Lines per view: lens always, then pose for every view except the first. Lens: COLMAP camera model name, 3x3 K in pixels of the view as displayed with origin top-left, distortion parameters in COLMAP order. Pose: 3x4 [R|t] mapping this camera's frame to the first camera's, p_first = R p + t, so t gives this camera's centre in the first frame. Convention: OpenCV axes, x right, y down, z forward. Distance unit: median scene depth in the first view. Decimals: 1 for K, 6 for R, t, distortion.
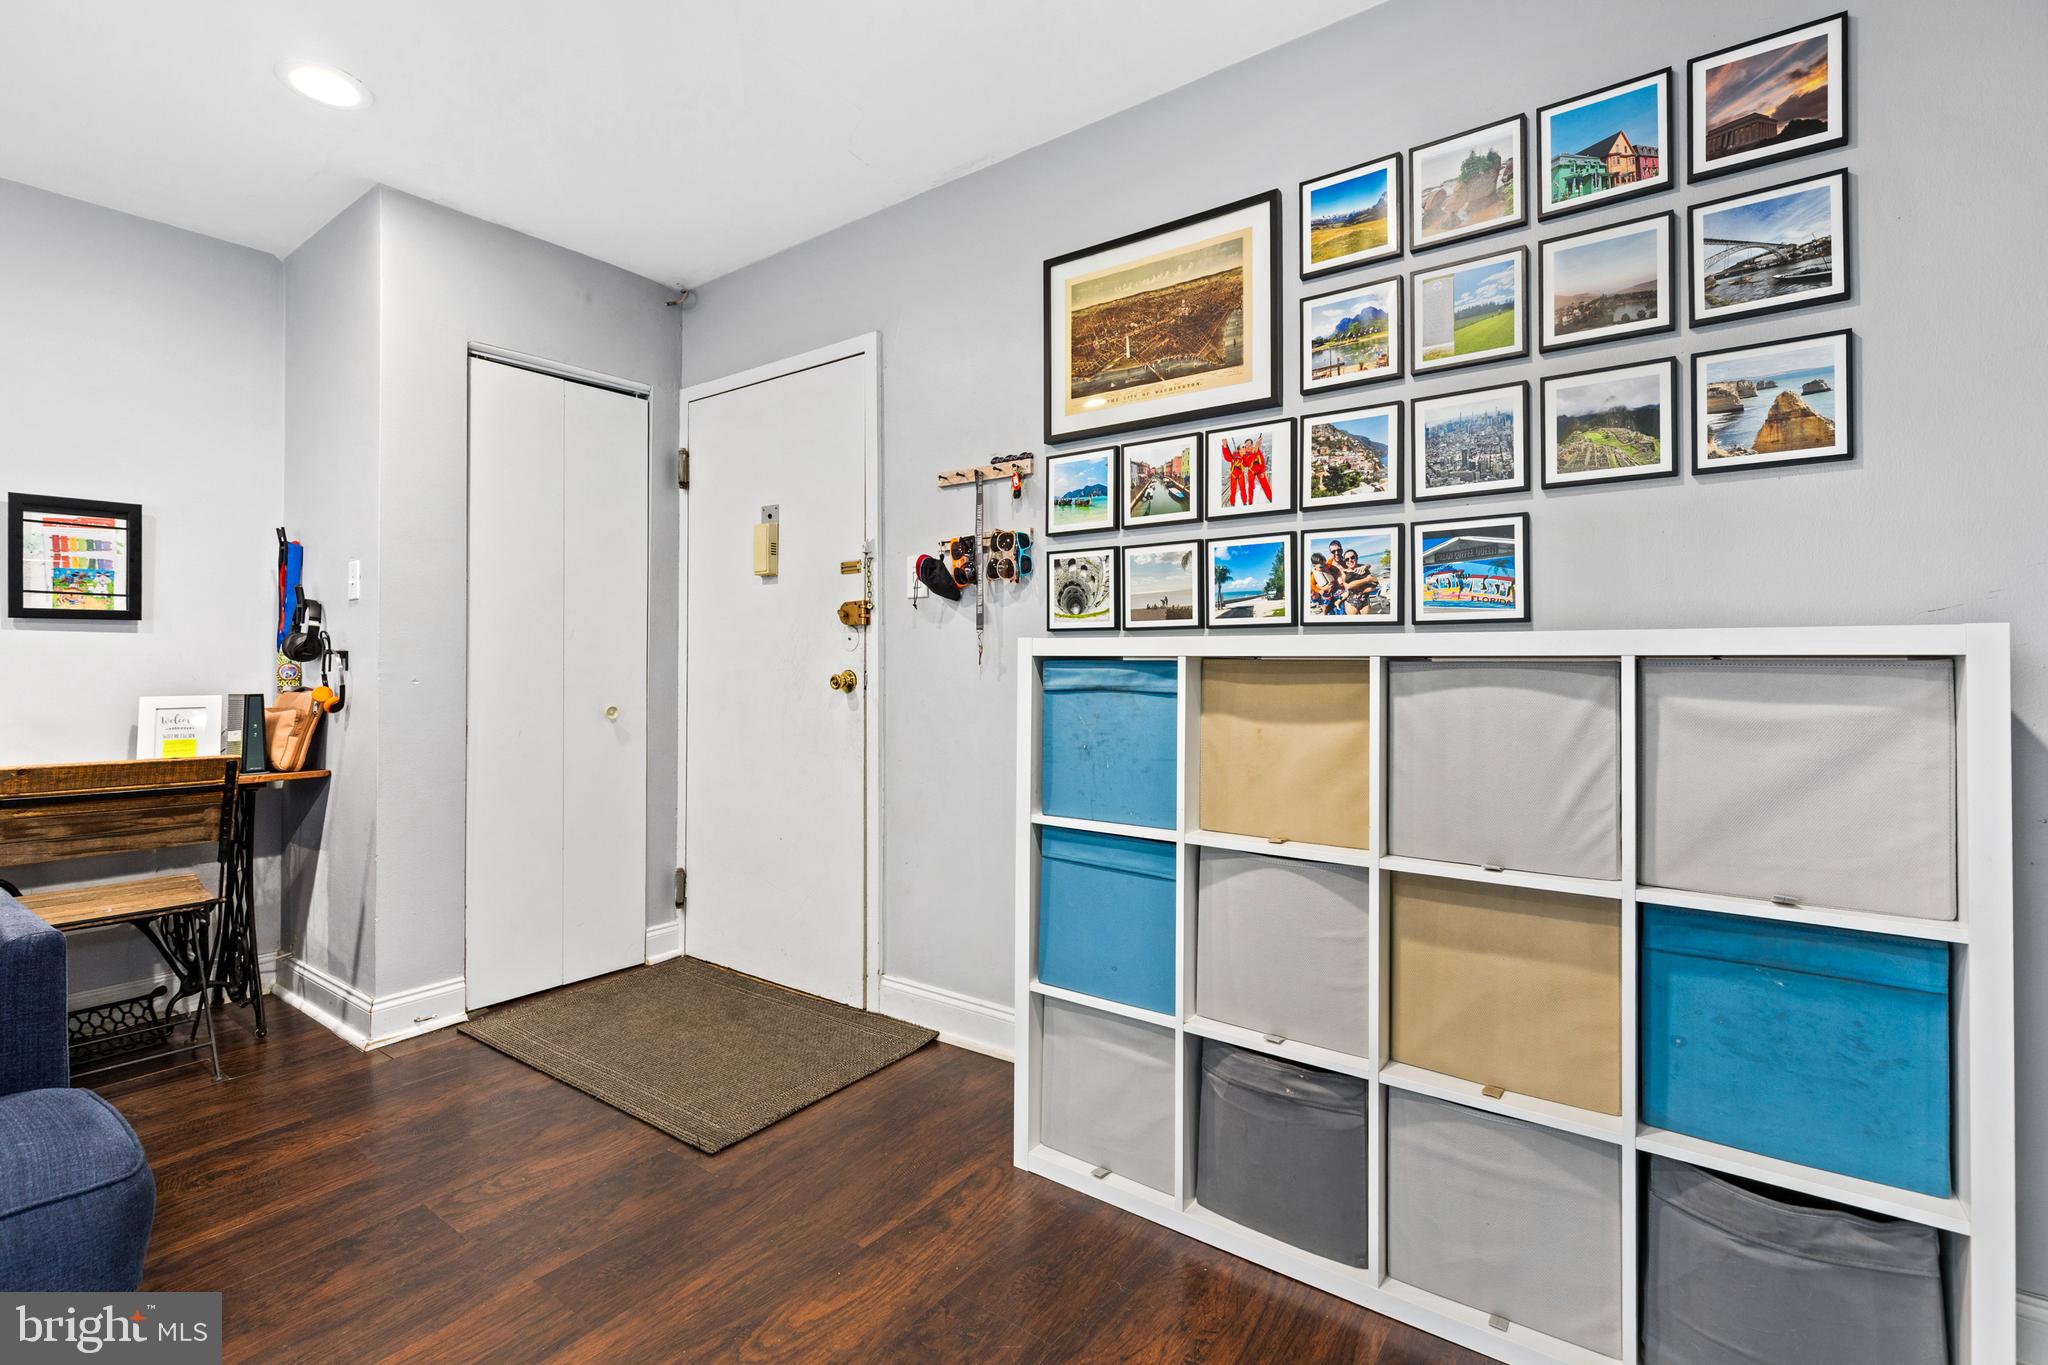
lens RADIAL K [[920.4, 0, 1021.3], [0, 920.4, 654.6], [0, 0, 1]] dist [0.001958, 0.000097]
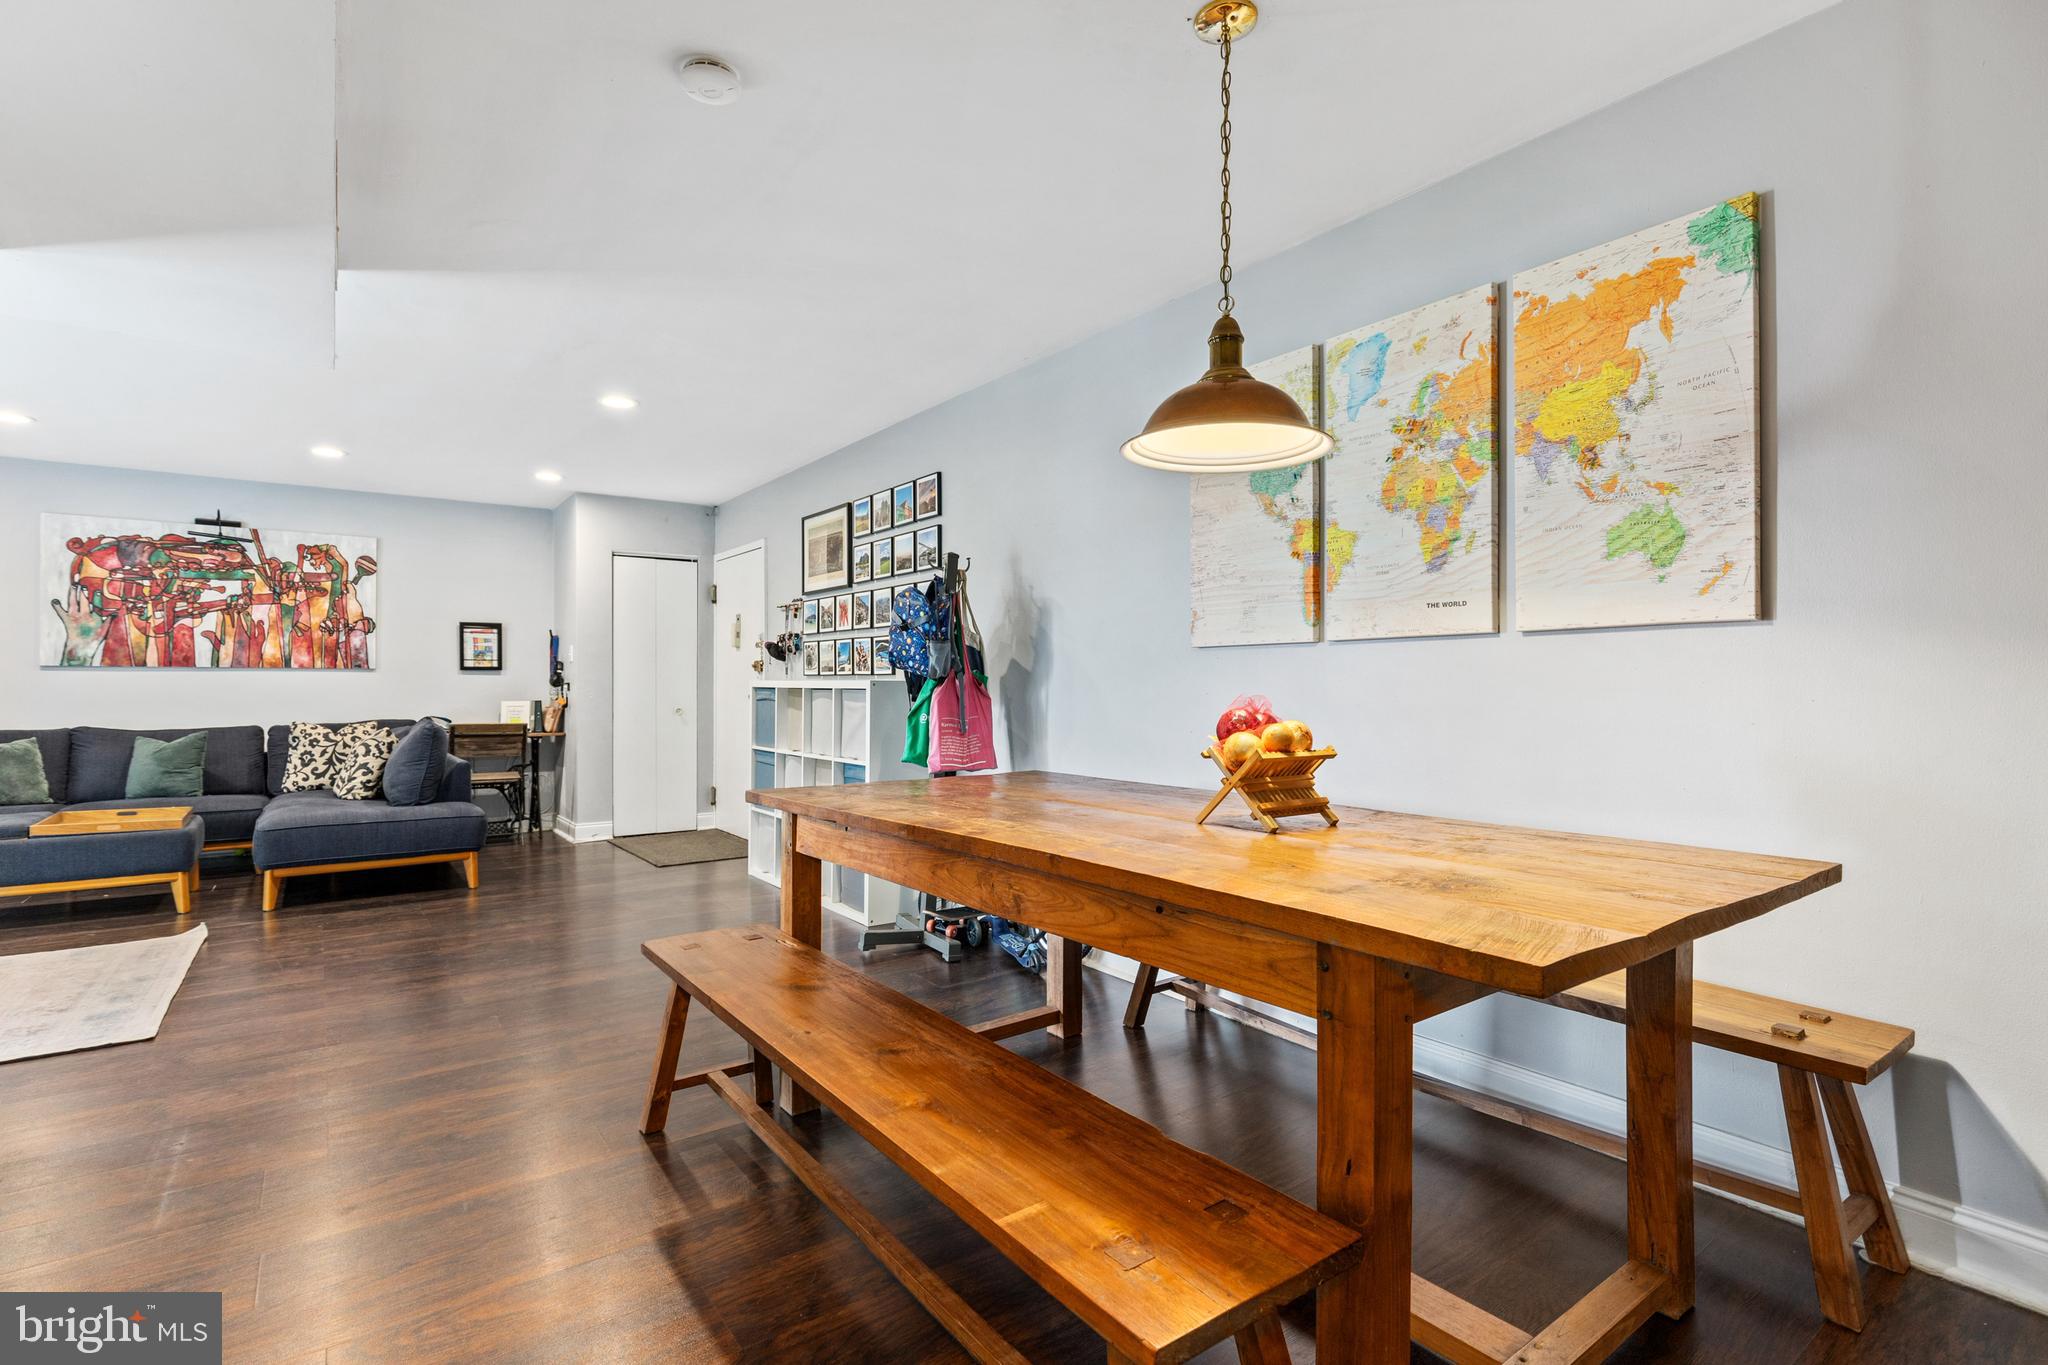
lens RADIAL K [[976.1, 0, 1031.9], [0, 976.1, 685.6], [0, 0, 1]] dist [-0.009197, 0.003665]
pose [[0.953829, 0.001481, -0.300347, 1.342572], [0.001656, 0.999947, 0.010190, -0.024492], [0.300346, -0.010216, 0.953775, -1.203419]]
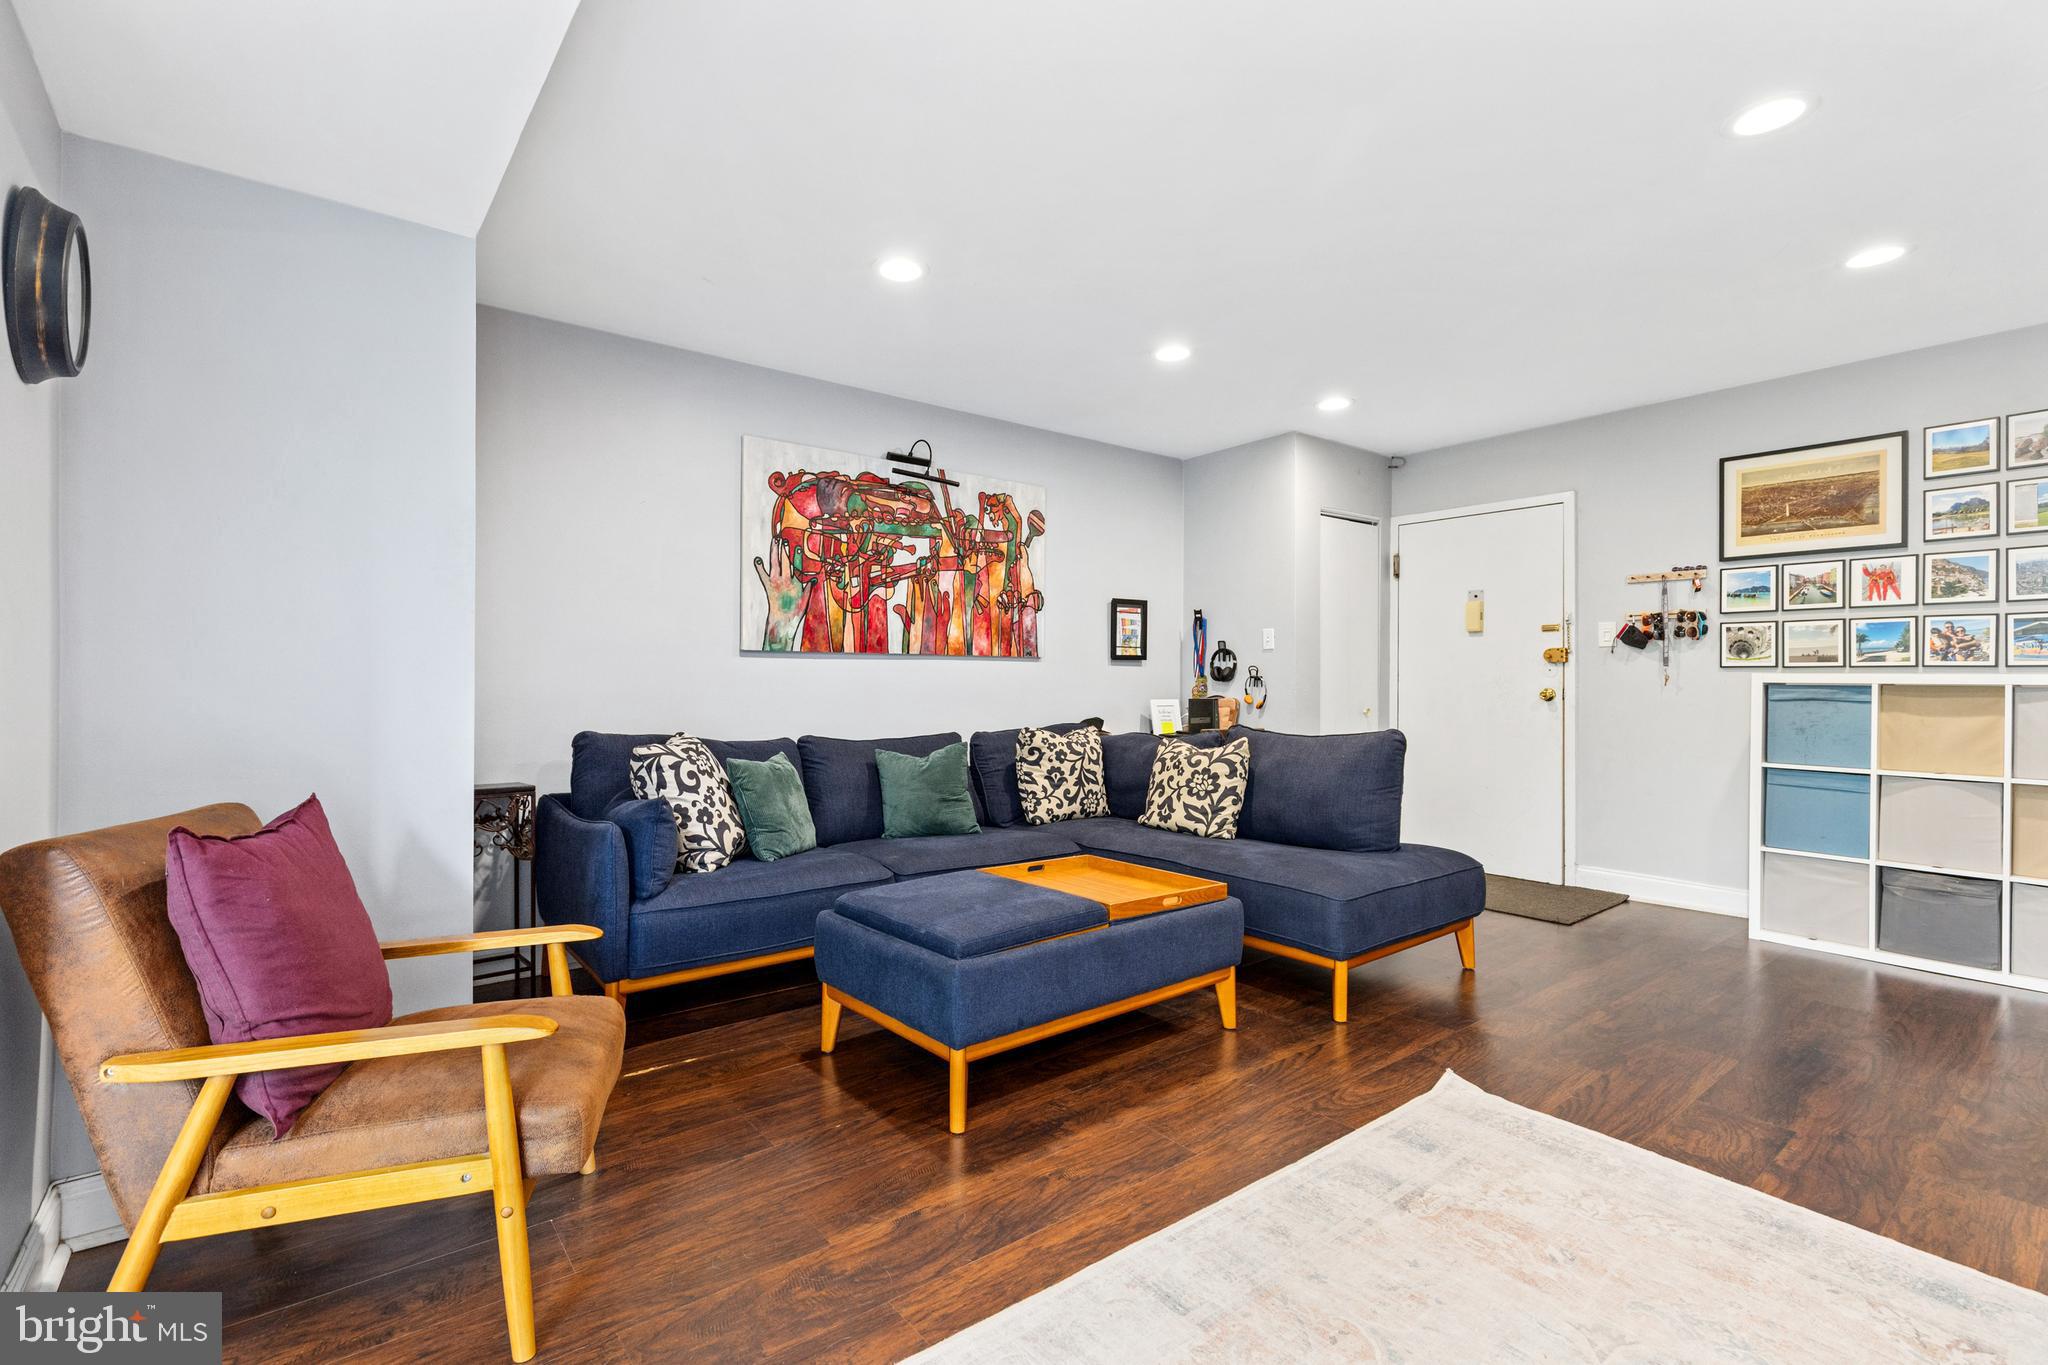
lens RADIAL K [[920.4, 0, 1012.2], [0, 920.4, 678.6], [0, 0, 1]] dist [0.001958, 0.000097]
pose [[0.963724, 0.003866, -0.266872, -0.825069], [-0.001655, 0.999962, 0.008509, -0.017149], [0.266895, -0.007759, 0.963694, -1.092199]]
